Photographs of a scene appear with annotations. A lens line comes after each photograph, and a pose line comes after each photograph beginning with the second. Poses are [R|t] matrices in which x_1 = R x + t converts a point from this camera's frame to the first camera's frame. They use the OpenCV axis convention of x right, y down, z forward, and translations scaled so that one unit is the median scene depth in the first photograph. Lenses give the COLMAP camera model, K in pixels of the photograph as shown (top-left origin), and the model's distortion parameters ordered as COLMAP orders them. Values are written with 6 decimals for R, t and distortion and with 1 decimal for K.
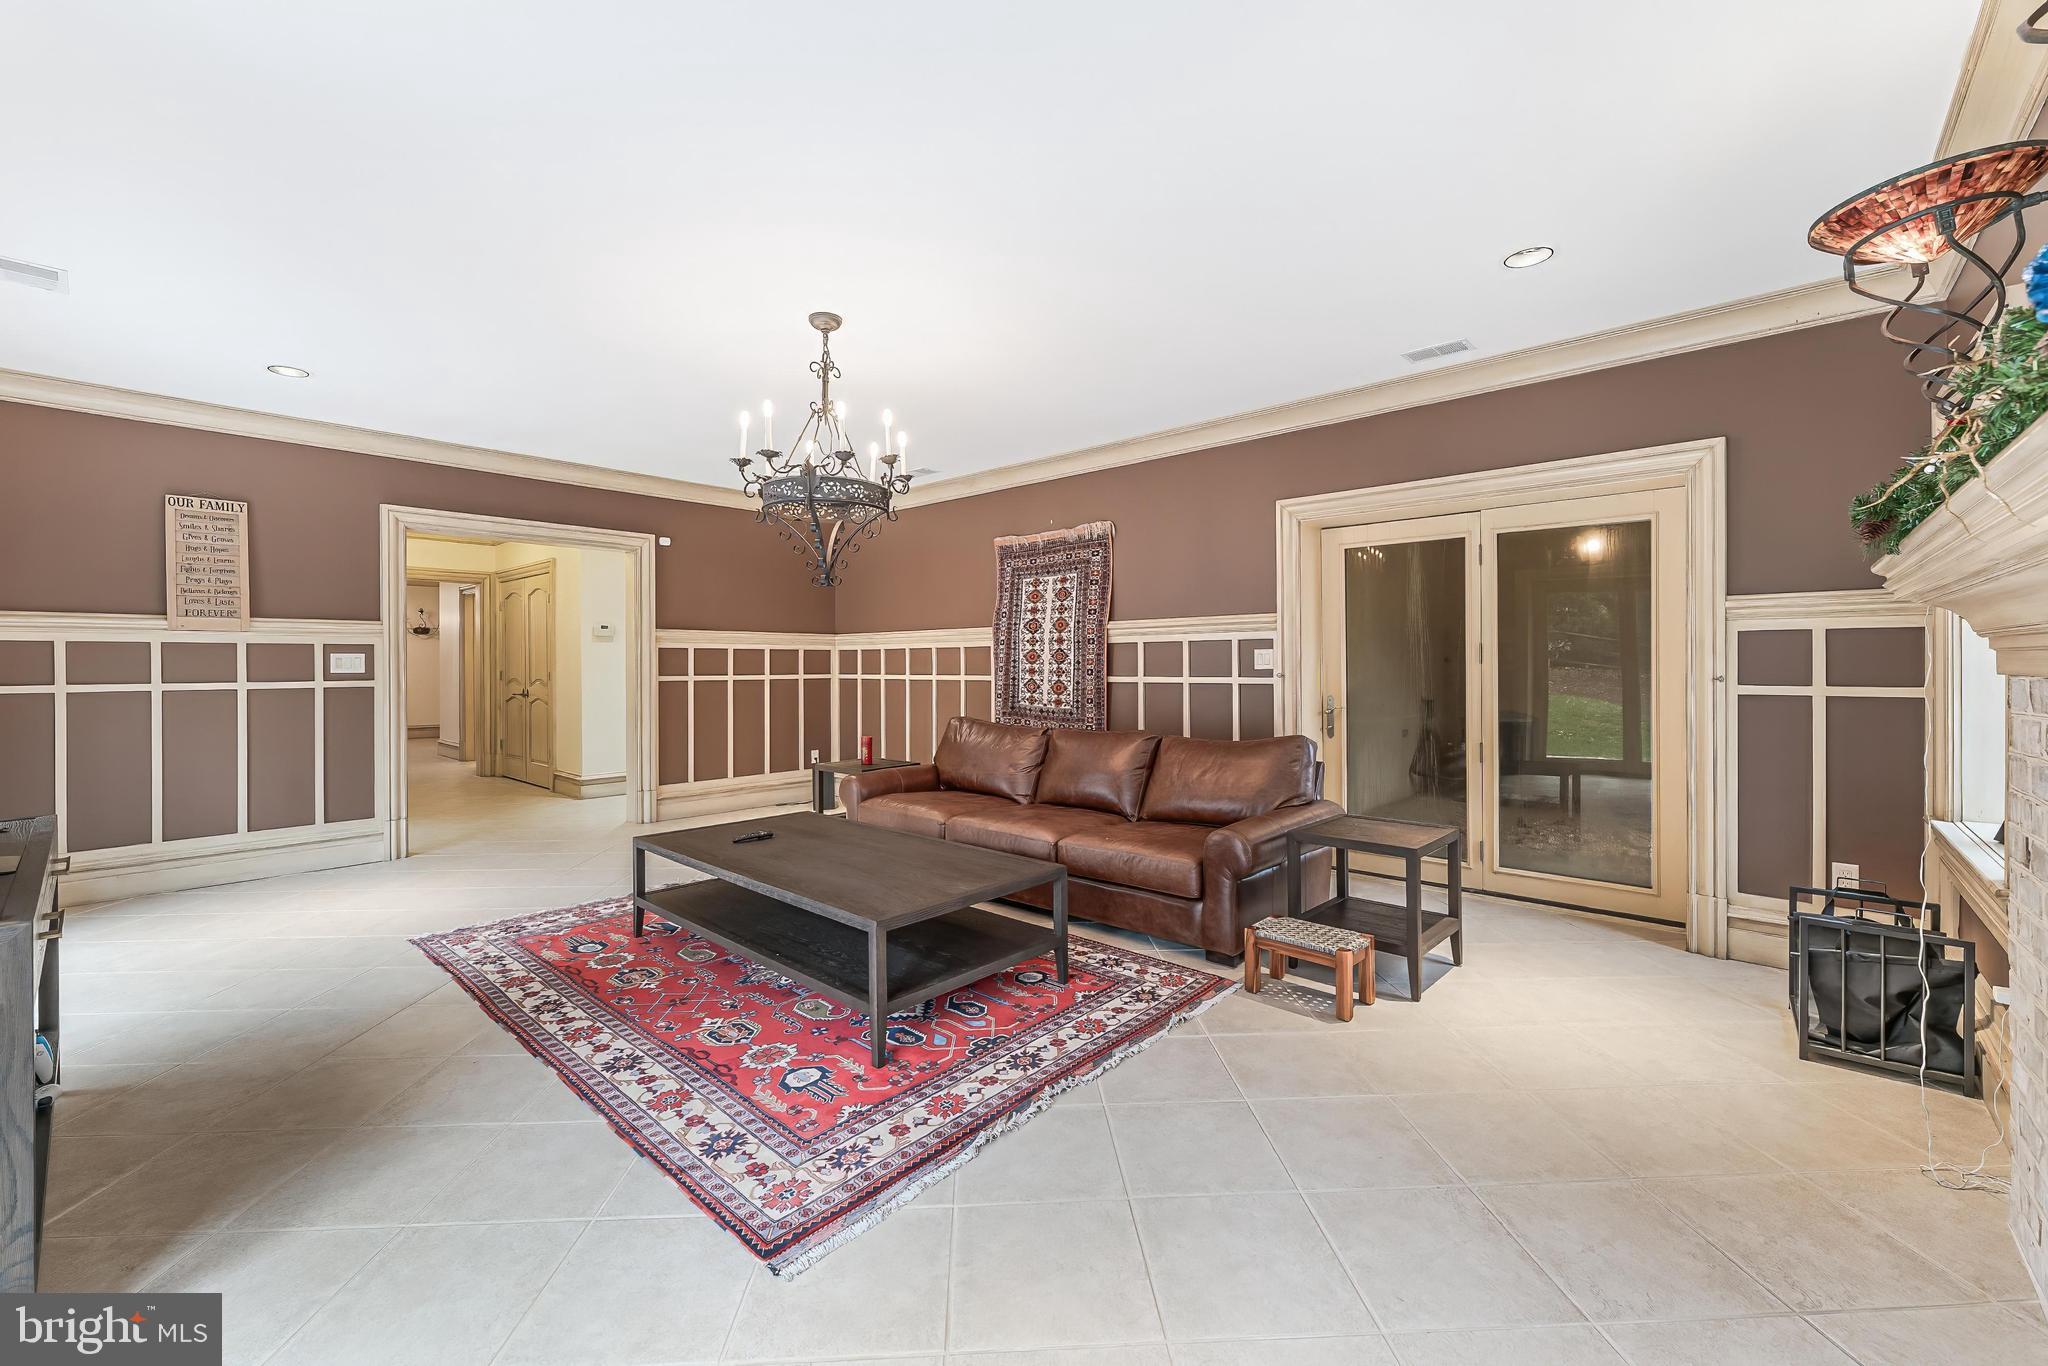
lens RADIAL K [[831.8, 0, 1030.8], [0, 831.8, 661.2], [0, 0, 1]] dist [0.000850, 0.000265]
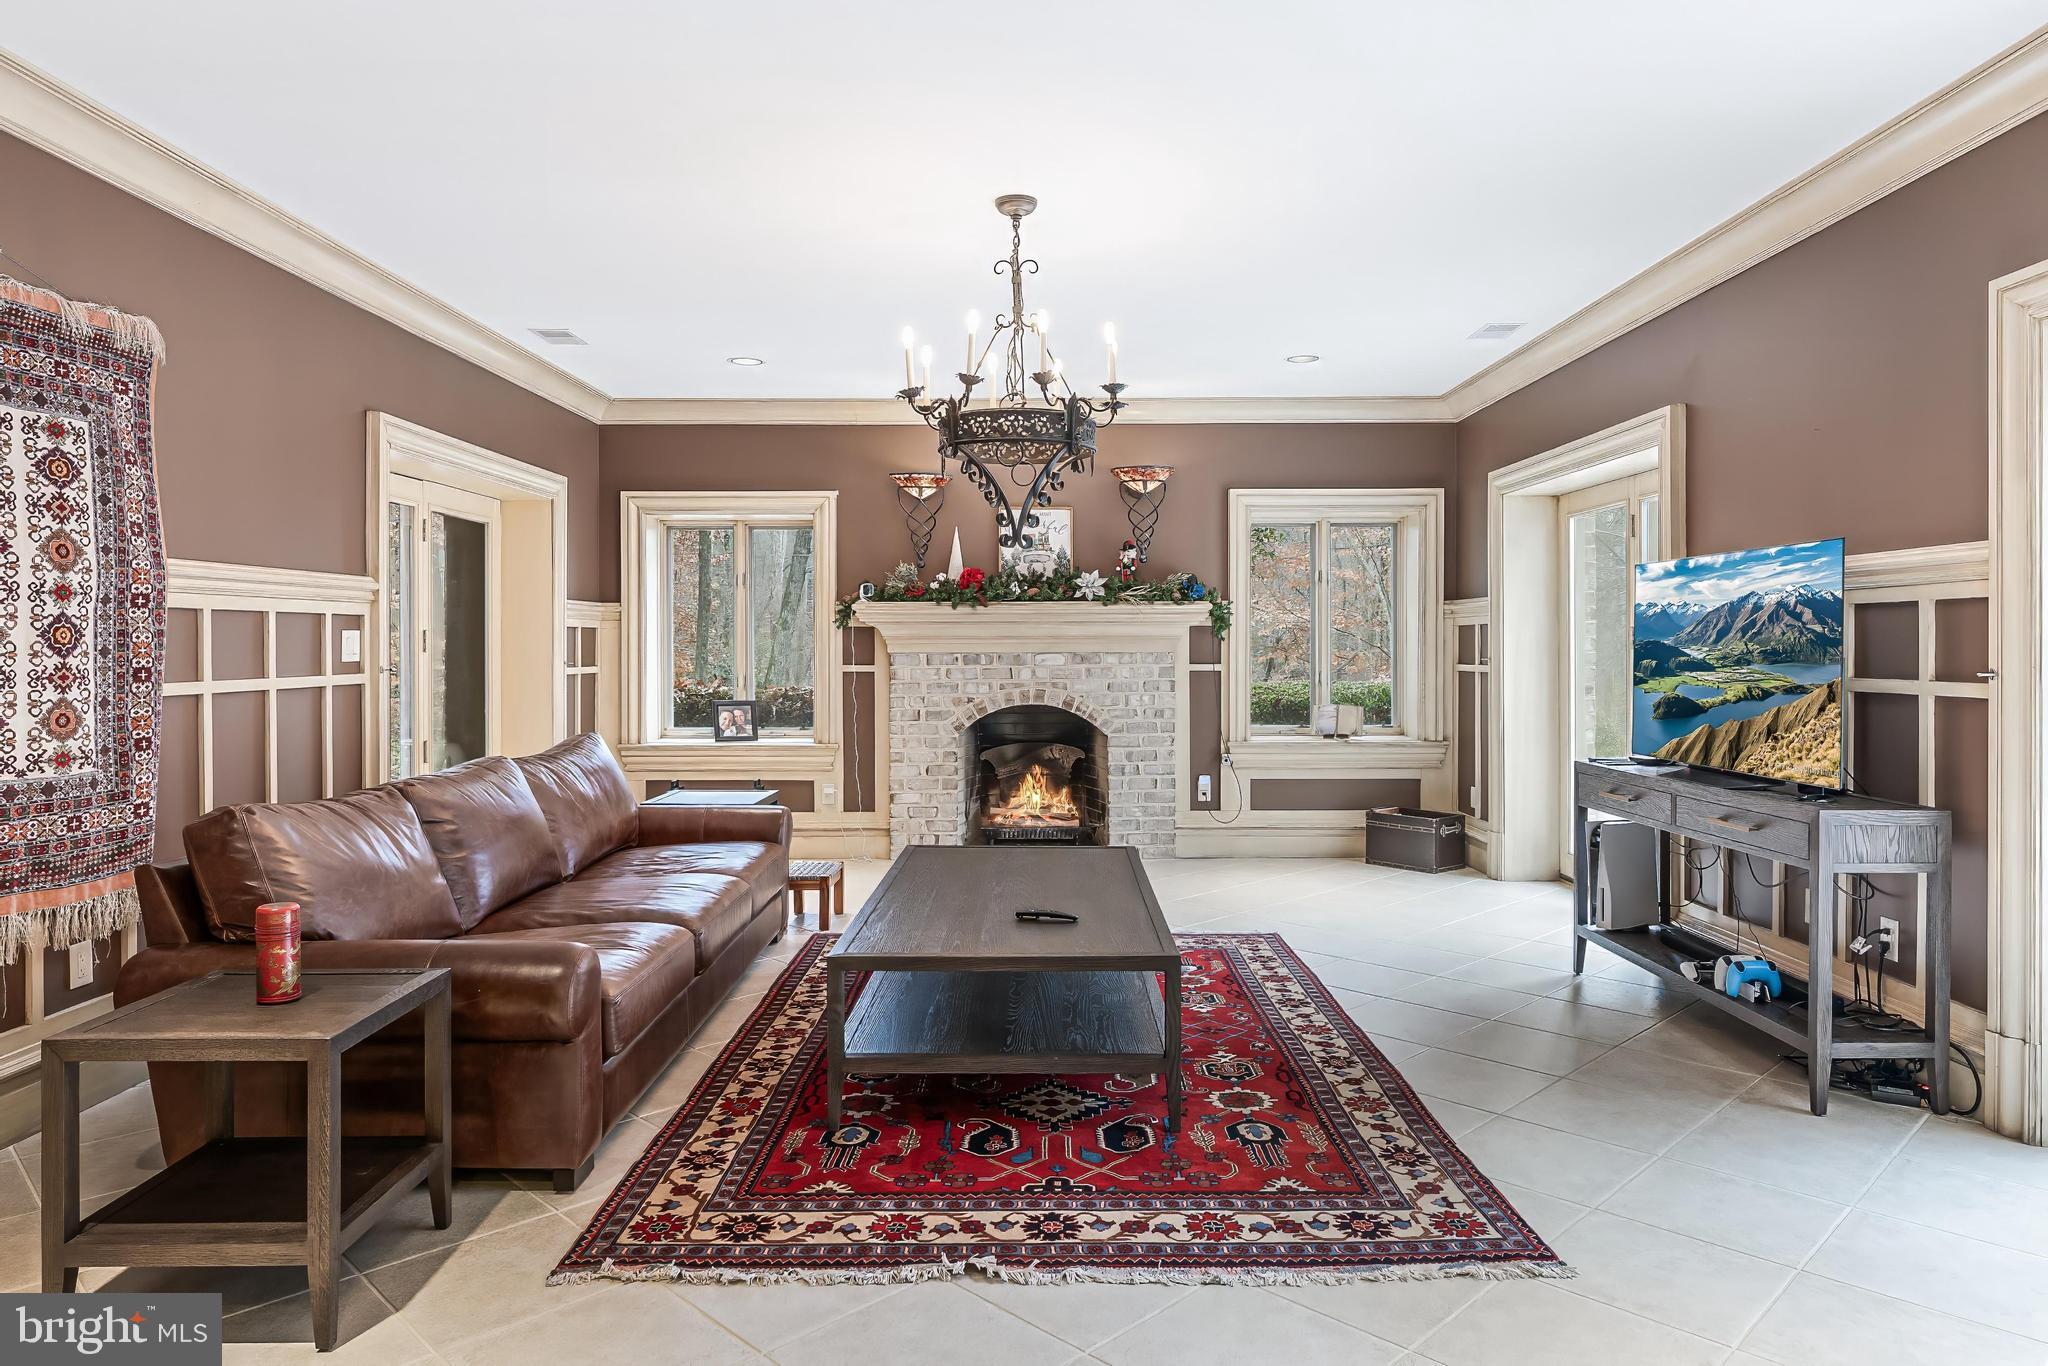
lens RADIAL K [[1267.6, 0, 1018.6], [0, 1267.6, 679.0], [0, 0, 1]] dist [-0.004055, 0.003541]
pose [[-0.657862, -0.013358, 0.753020, -1.126104], [0.004732, 0.999750, 0.021870, 0.005586], [-0.753124, 0.017951, -0.657634, 1.765717]]
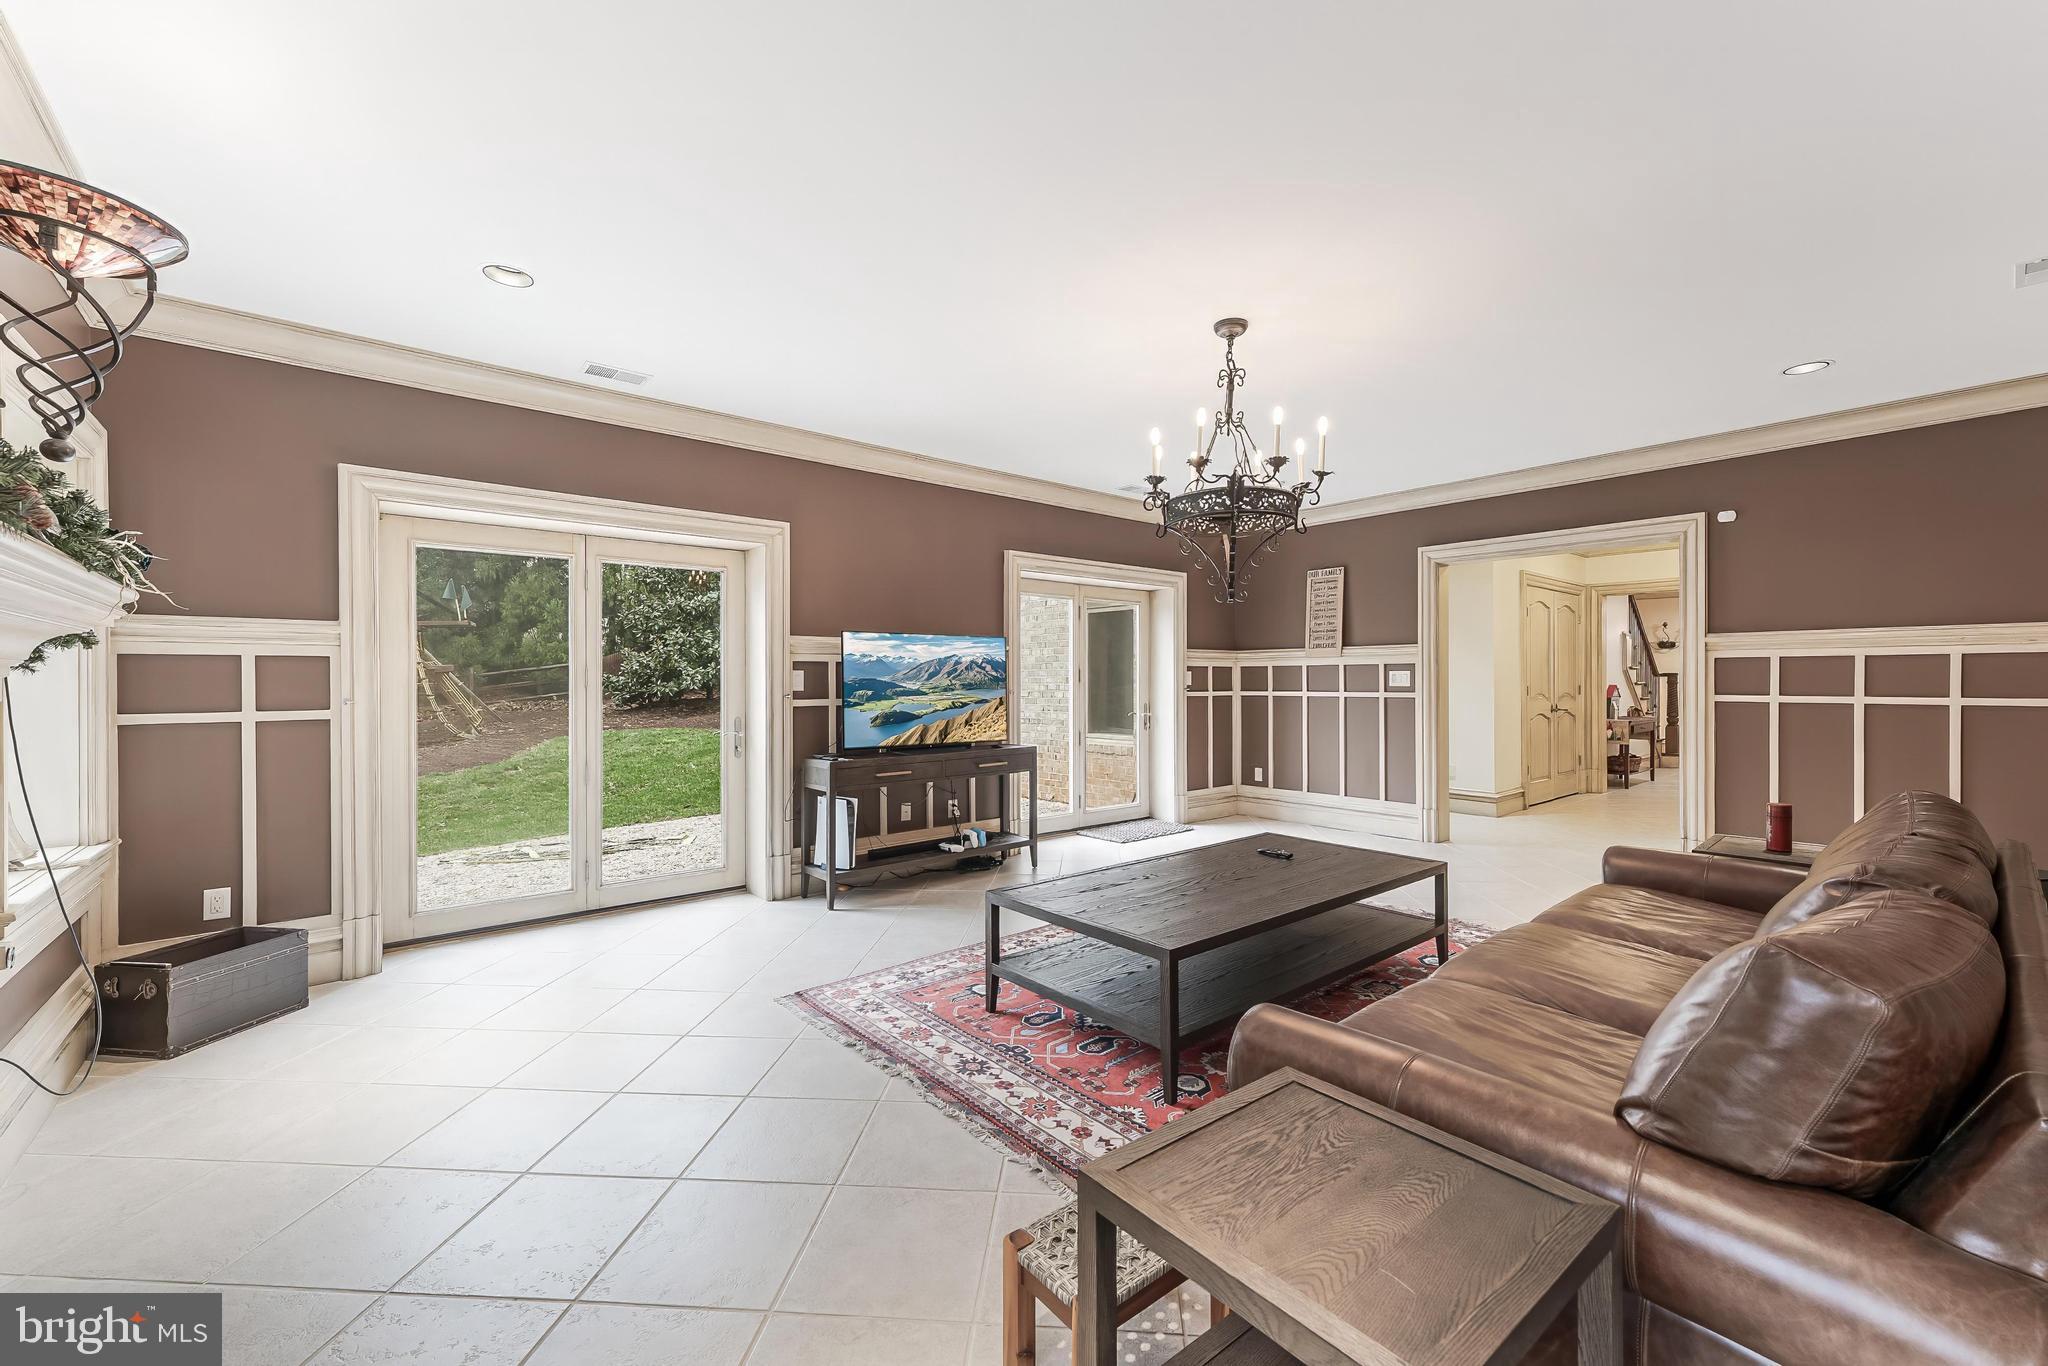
lens RADIAL K [[831.8, 0, 1044.8], [0, 831.8, 686.9], [0, 0, 1]] dist [0.000850, 0.000265]
pose [[-0.138582, 0.009967, -0.990301, 0.742392], [0.005080, 0.999943, 0.009354, 0.000567], [0.990338, -0.003734, -0.138624, 0.918976]]
